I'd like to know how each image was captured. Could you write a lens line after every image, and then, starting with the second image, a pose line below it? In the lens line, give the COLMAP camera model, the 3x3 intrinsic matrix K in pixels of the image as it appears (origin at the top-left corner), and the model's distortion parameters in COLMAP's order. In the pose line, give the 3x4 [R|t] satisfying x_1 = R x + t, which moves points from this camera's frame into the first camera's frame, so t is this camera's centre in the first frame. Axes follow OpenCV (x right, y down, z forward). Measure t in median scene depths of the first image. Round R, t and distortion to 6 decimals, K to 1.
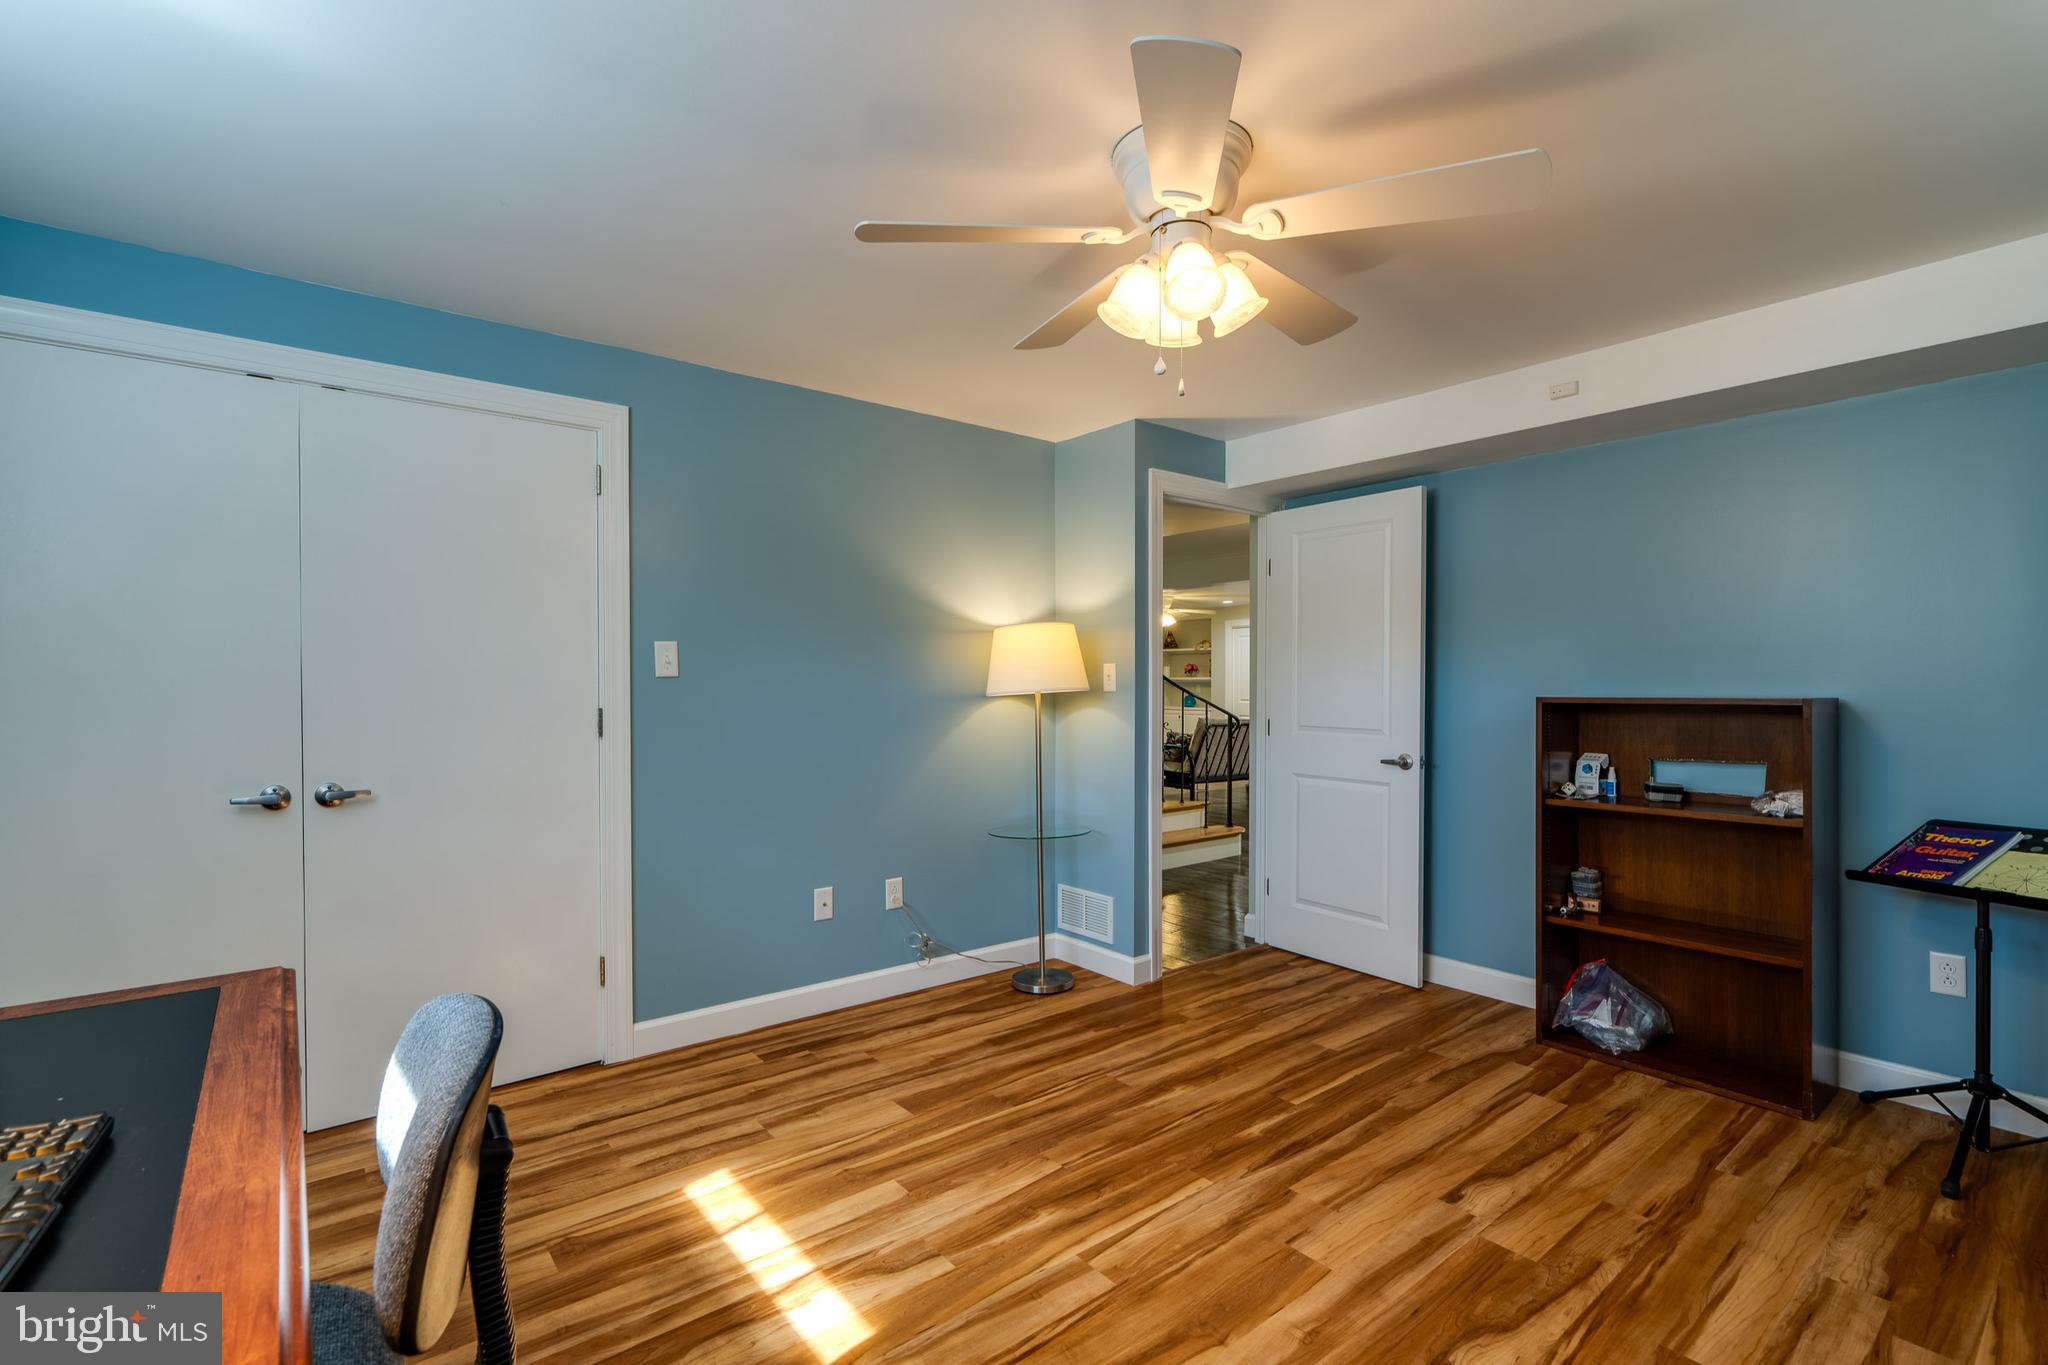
lens RADIAL K [[937.4, 0, 1023.1], [0, 937.4, 688.4], [0, 0, 1]] dist [-0.004775, 0.002742]
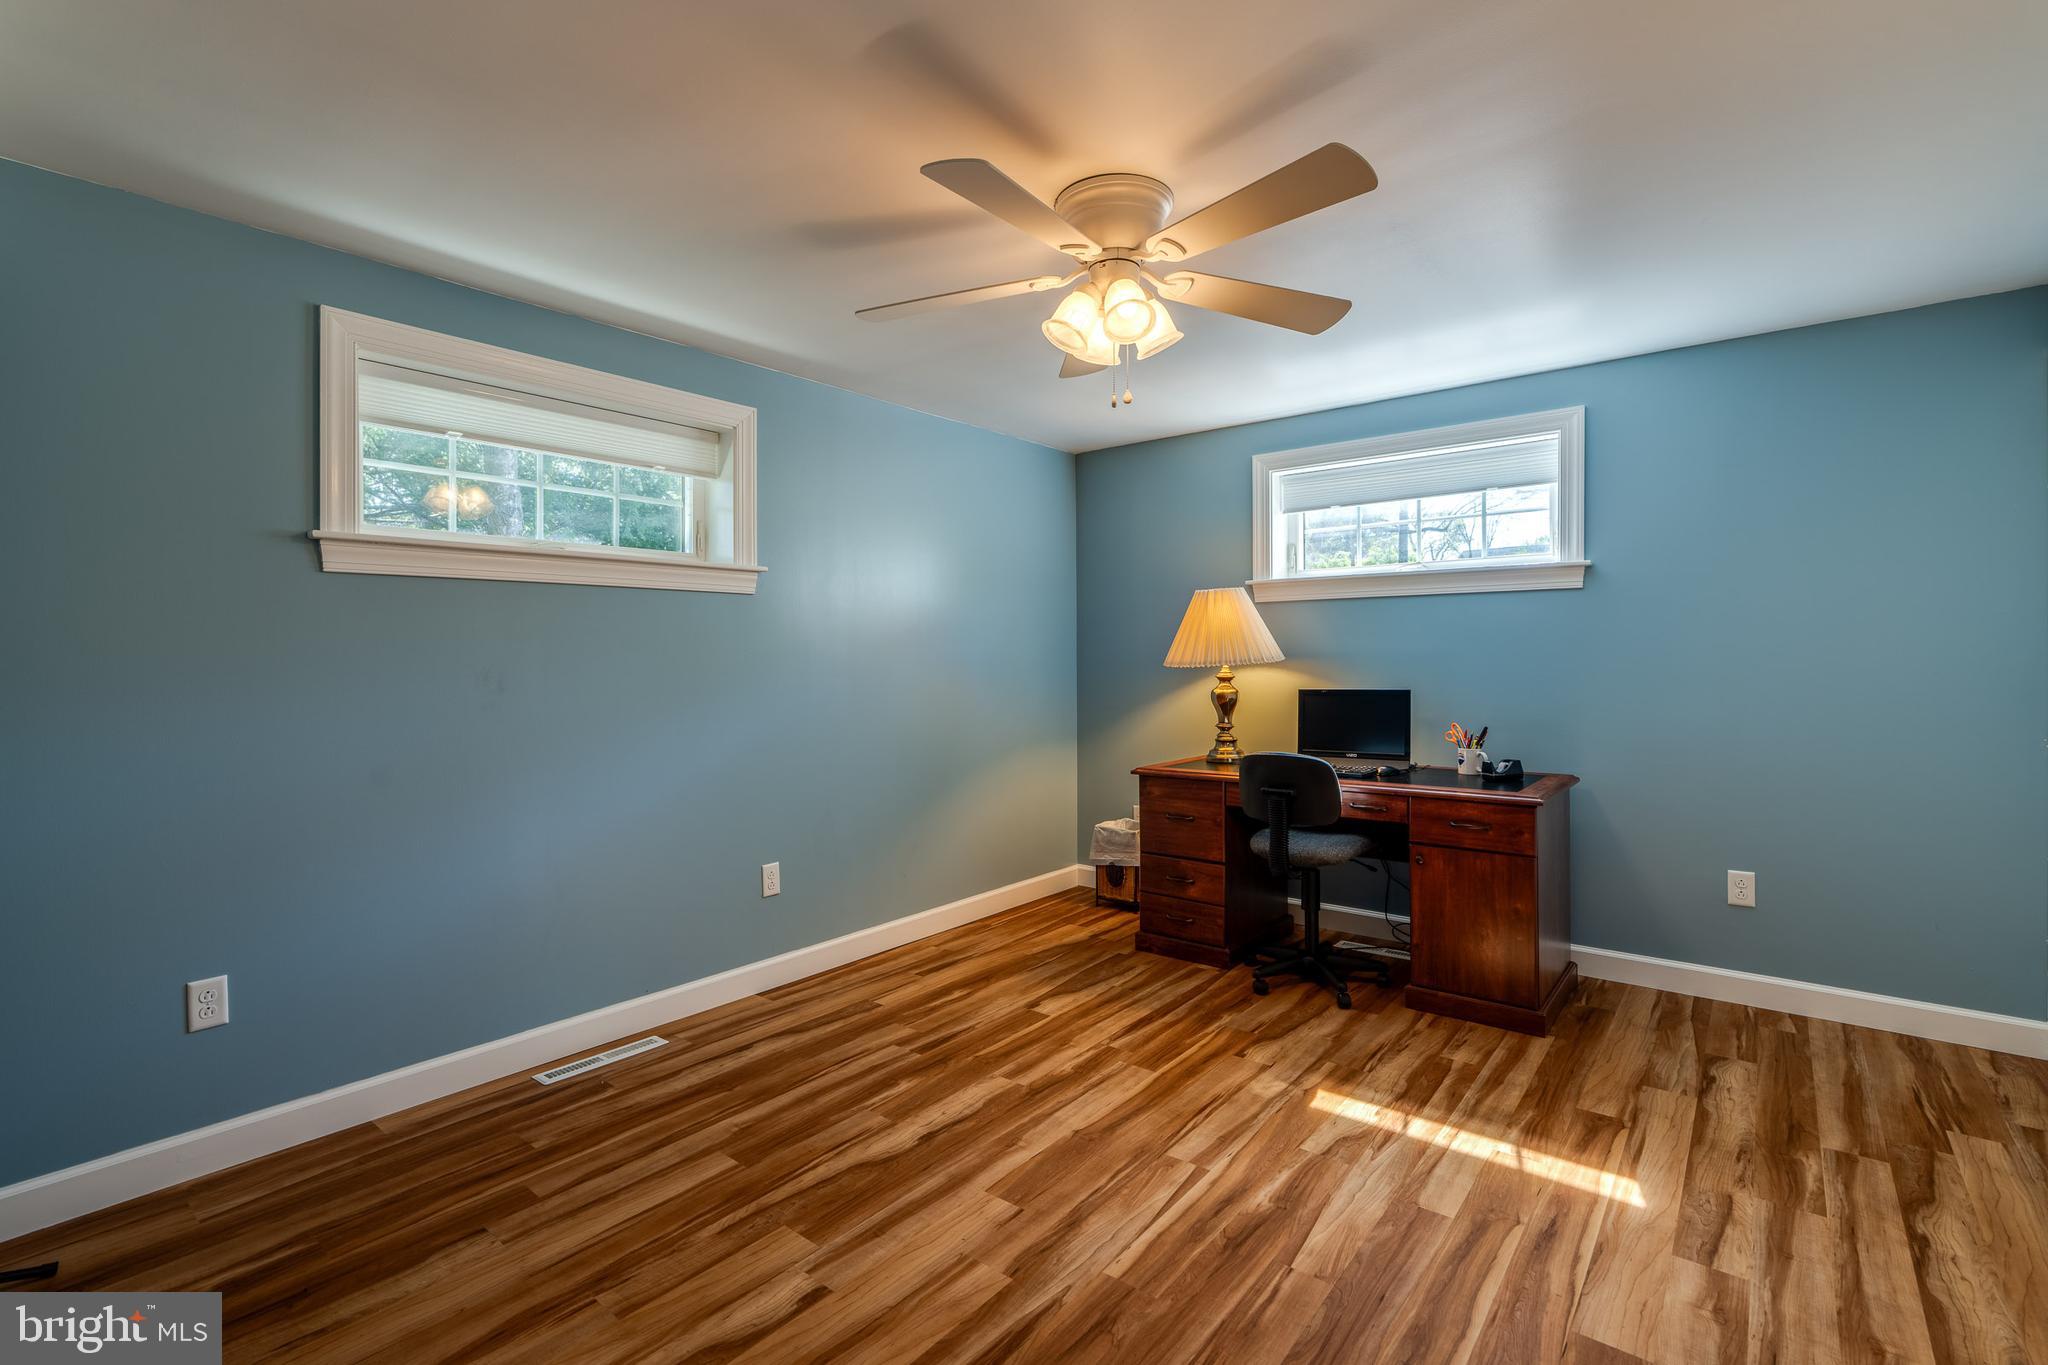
lens RADIAL K [[937.4, 0, 1026.5], [0, 937.4, 669.2], [0, 0, 1]] dist [-0.004775, 0.002742]
pose [[-0.977254, 0.007427, -0.211941, 0.465506], [0.003622, 0.999825, 0.018335, -0.007650], [0.212040, 0.017150, -0.977110, 1.889601]]
